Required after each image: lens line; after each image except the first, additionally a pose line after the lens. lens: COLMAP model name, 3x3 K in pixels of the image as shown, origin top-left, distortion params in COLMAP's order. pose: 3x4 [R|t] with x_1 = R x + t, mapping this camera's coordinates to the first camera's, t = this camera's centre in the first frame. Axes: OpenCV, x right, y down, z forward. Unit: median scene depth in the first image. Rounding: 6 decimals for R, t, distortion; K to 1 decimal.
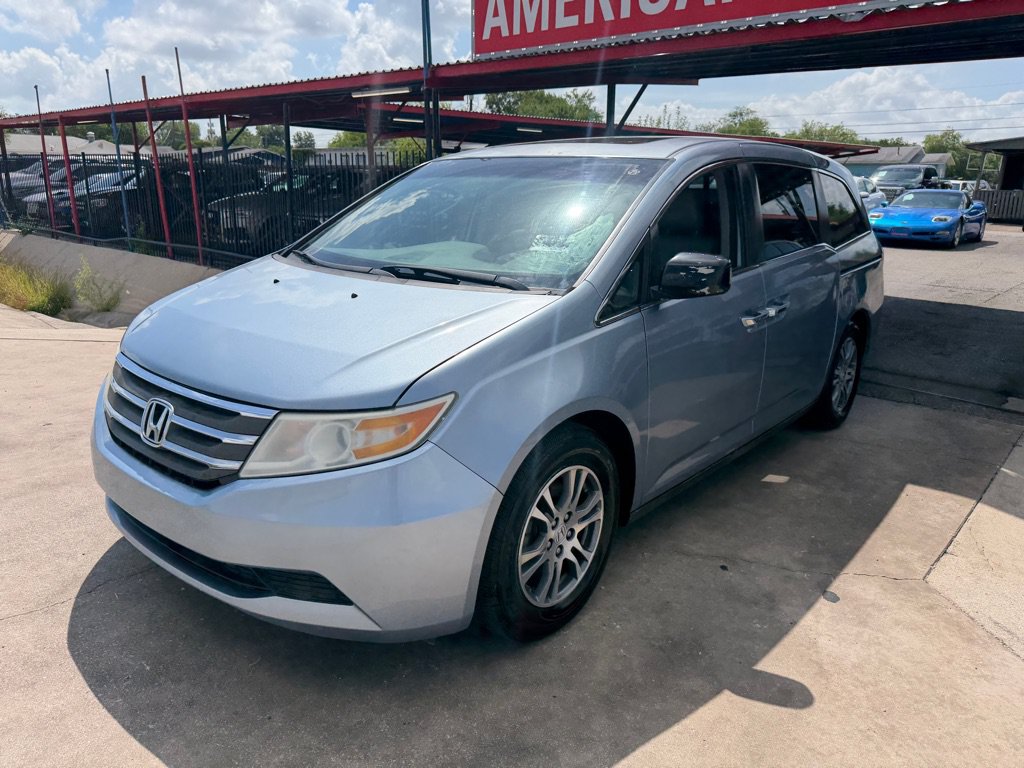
lens RADIAL K [[755.3, 0, 530.2], [0, 755.3, 395.1], [0, 0, 1]] dist [0.026381, -0.036161]
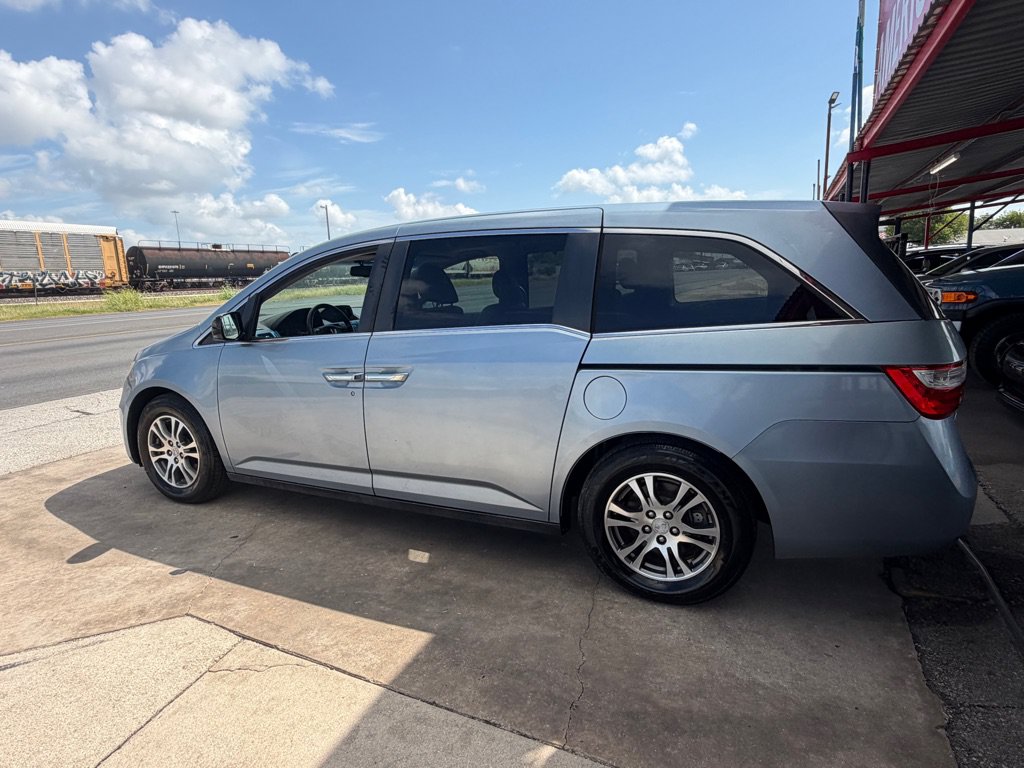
lens RADIAL K [[588.8, 0, 488.8], [0, 588.8, 401.9], [0, 0, 1]] dist [-0.002961, -0.000238]
pose [[0.222866, 0.176454, -0.958746, 1.001353], [-0.232698, 0.964682, 0.123454, -0.189658], [0.946669, 0.195585, 0.256056, 0.823234]]
